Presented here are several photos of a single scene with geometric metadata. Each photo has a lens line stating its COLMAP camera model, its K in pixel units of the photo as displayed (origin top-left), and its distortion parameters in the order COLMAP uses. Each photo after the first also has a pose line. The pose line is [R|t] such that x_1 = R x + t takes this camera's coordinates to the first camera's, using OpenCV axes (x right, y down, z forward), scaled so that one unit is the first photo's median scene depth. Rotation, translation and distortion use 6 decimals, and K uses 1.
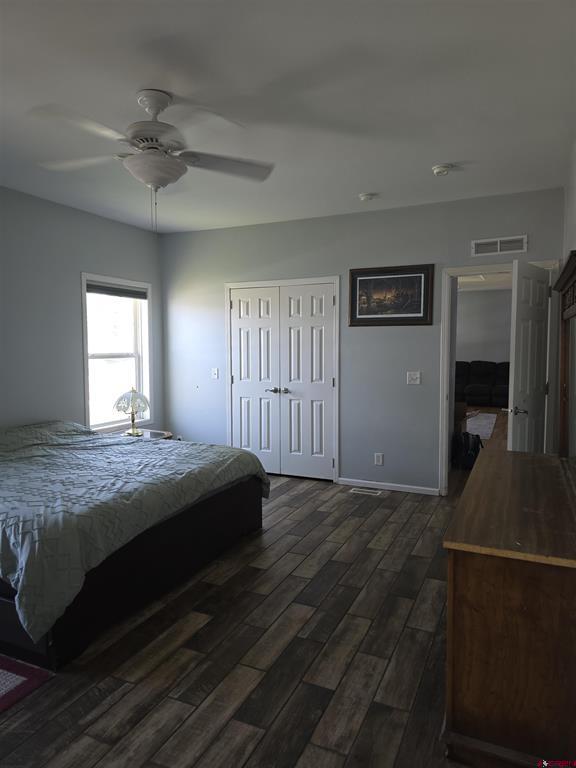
lens RADIAL K [[512.3, 0, 283.5], [0, 512.3, 384.0], [0, 0, 1]] dist [0.040002, -0.032588]
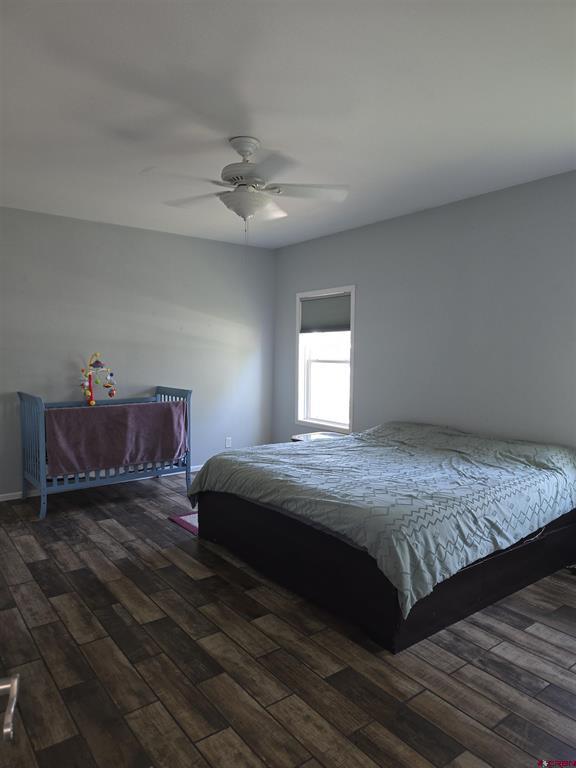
lens RADIAL K [[512.3, 0, 282.5], [0, 512.3, 381.7], [0, 0, 1]] dist [0.040002, -0.032588]
pose [[-0.460892, 0.058926, -0.885498, 0.781233], [-0.071192, 0.992122, 0.103076, -0.130544], [0.884596, 0.110547, -0.453067, 1.654249]]
